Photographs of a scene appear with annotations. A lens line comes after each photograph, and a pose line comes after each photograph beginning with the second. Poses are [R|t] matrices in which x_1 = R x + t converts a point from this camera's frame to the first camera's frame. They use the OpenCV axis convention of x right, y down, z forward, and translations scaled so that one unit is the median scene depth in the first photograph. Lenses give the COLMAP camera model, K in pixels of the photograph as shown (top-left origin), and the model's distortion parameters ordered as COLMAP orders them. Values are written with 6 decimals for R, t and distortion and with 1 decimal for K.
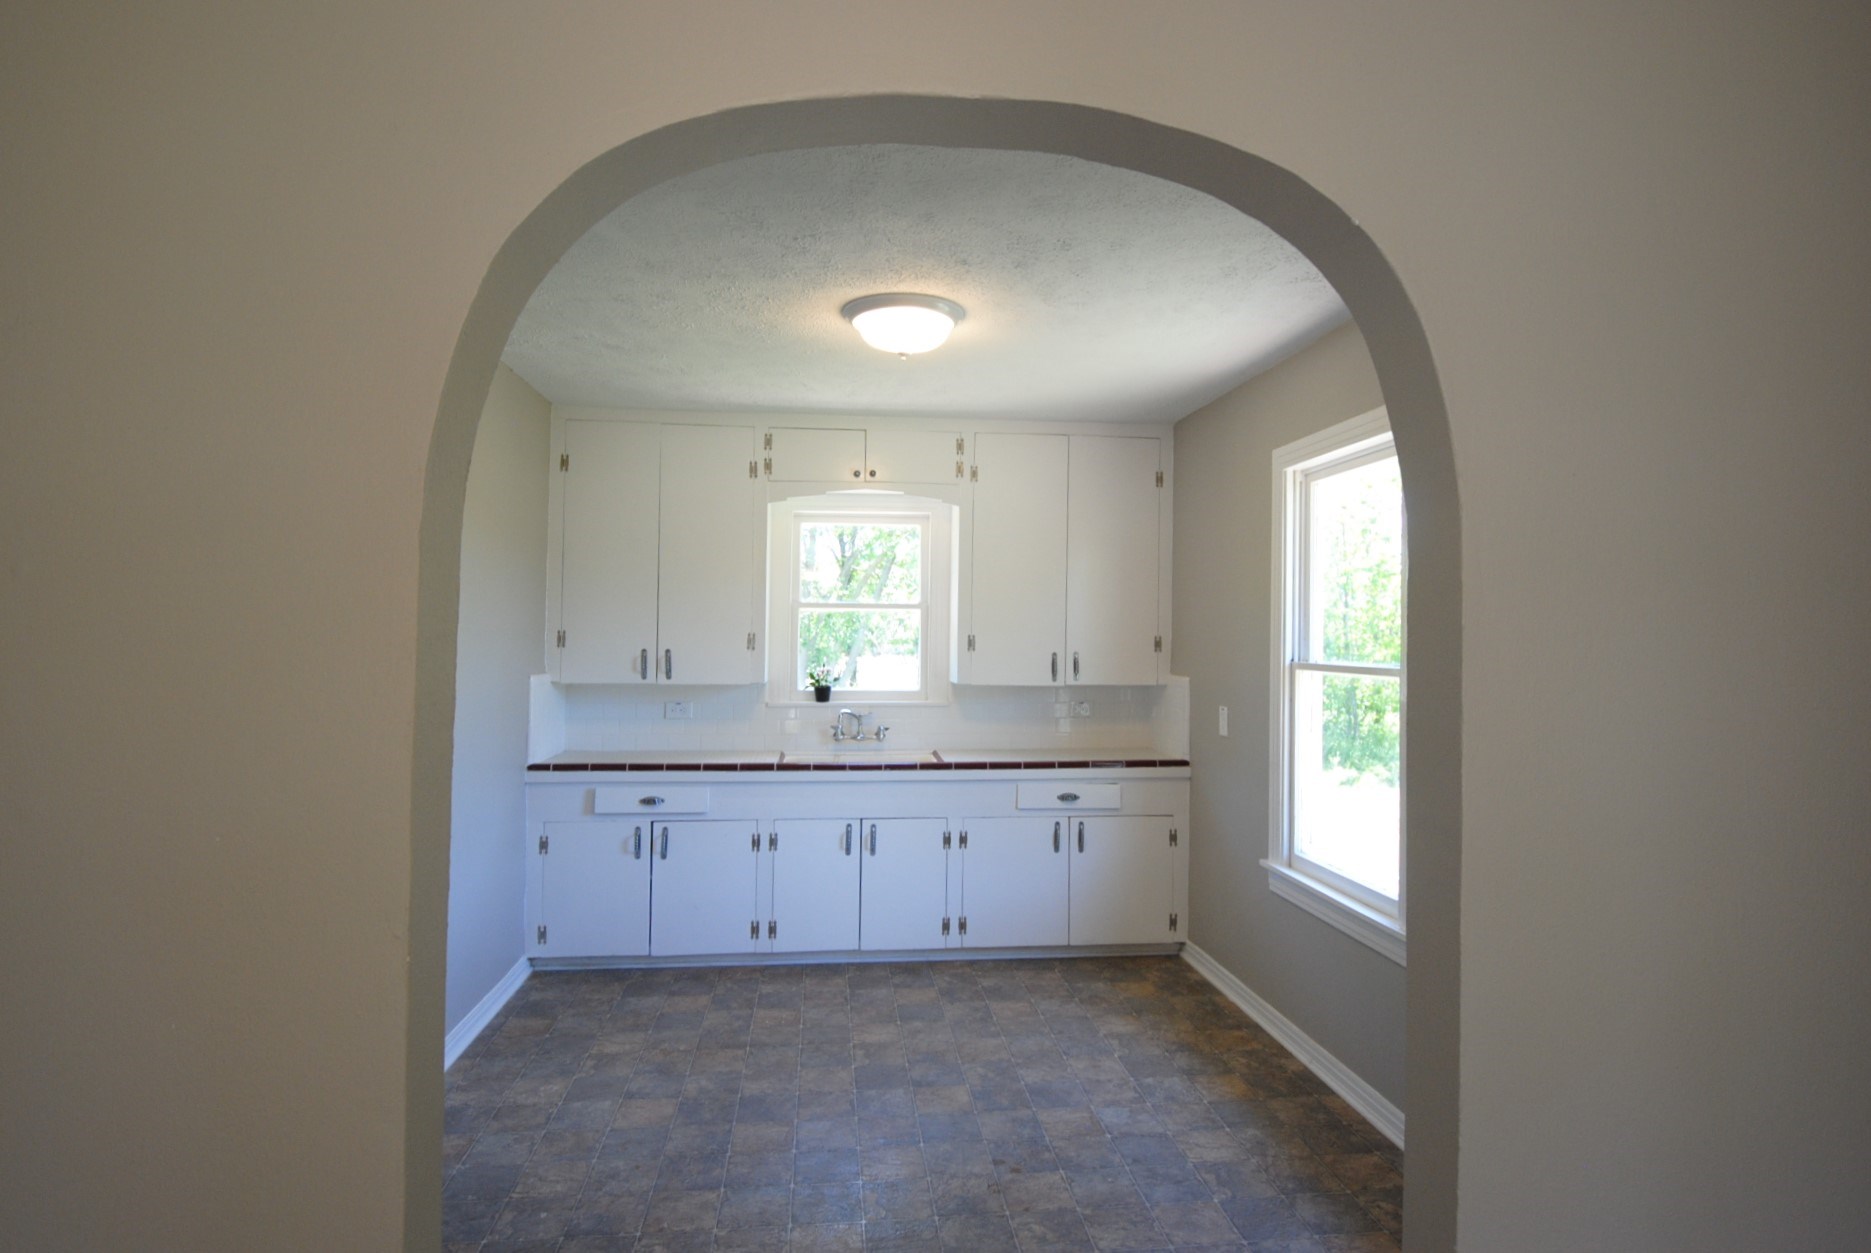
lens RADIAL K [[1039.4, 0, 940.6], [0, 1039.4, 607.3], [0, 0, 1]] dist [0.061702, -0.041191]
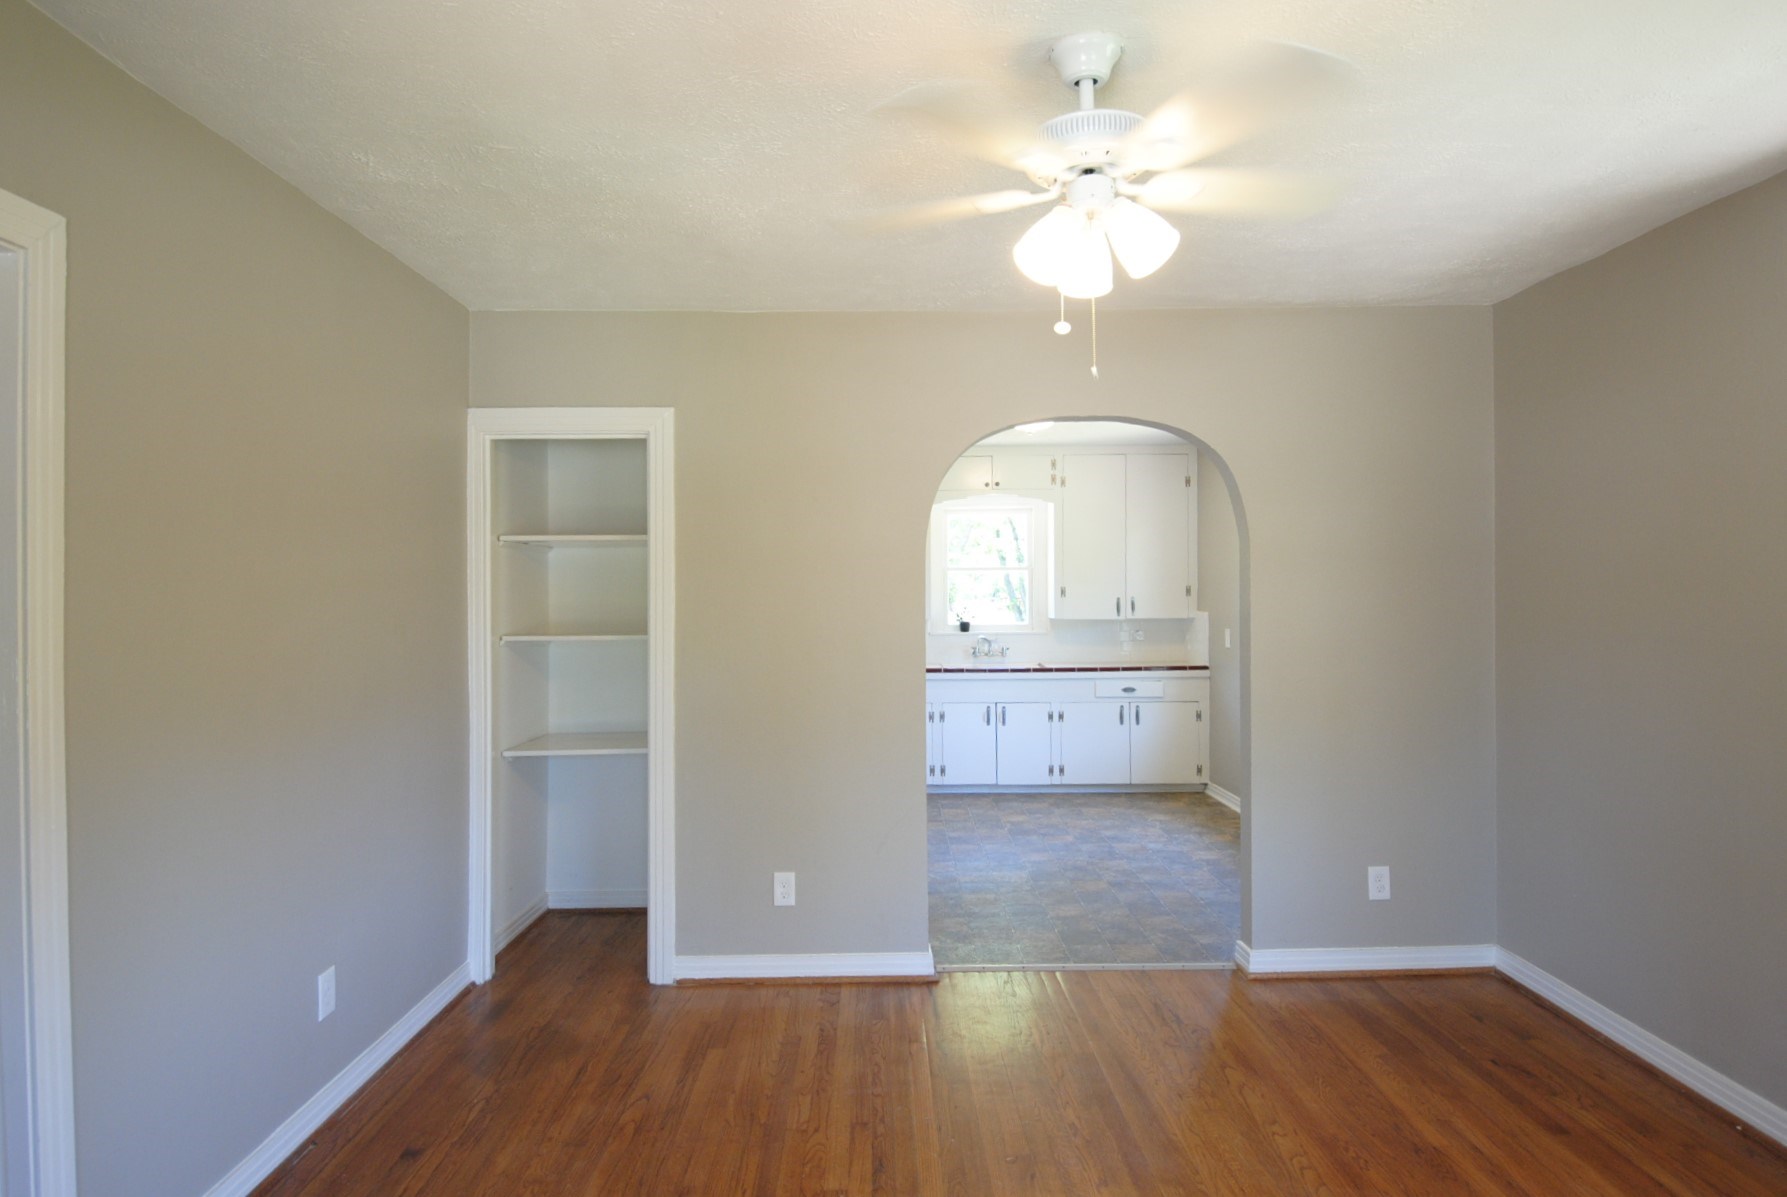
lens RADIAL K [[1062.1, 0, 883.8], [0, 1062.1, 577.0], [0, 0, 1]] dist [0.069260, -0.081623]
pose [[0.993730, -0.017009, -0.110506, -0.063202], [0.018730, 0.999719, 0.014556, -0.016671], [0.110227, -0.016535, 0.993769, -0.629705]]
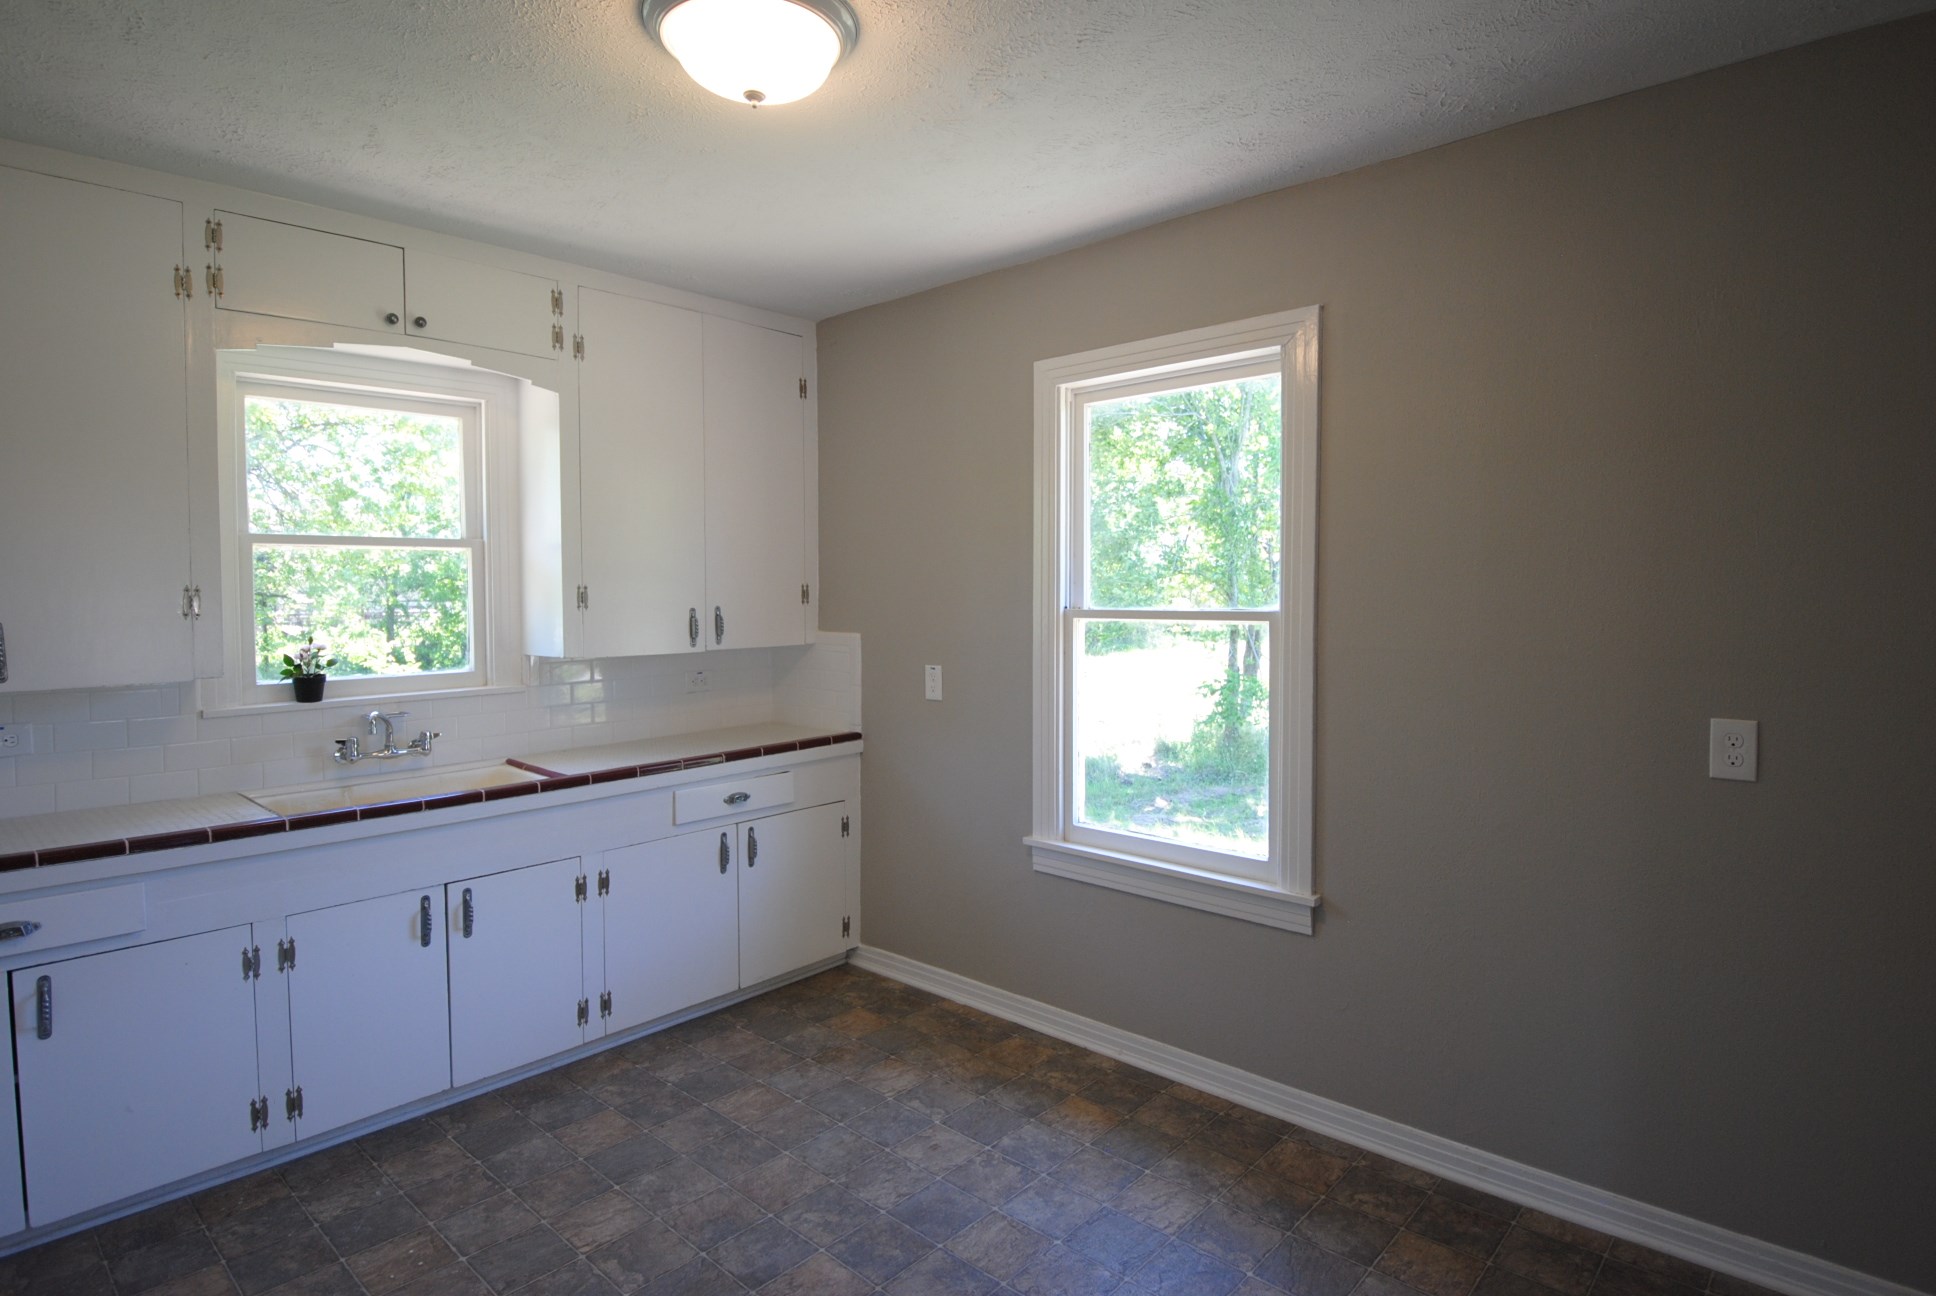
lens RADIAL K [[1032.9, 0, 963.3], [0, 1032.9, 624.5], [0, 0, 1]] dist [0.055291, -0.057686]
pose [[0.755264, -0.037874, 0.654326, -0.242941], [-0.003191, 0.998105, 0.061456, 0.009734], [-0.655413, -0.048503, 0.753712, 0.334776]]
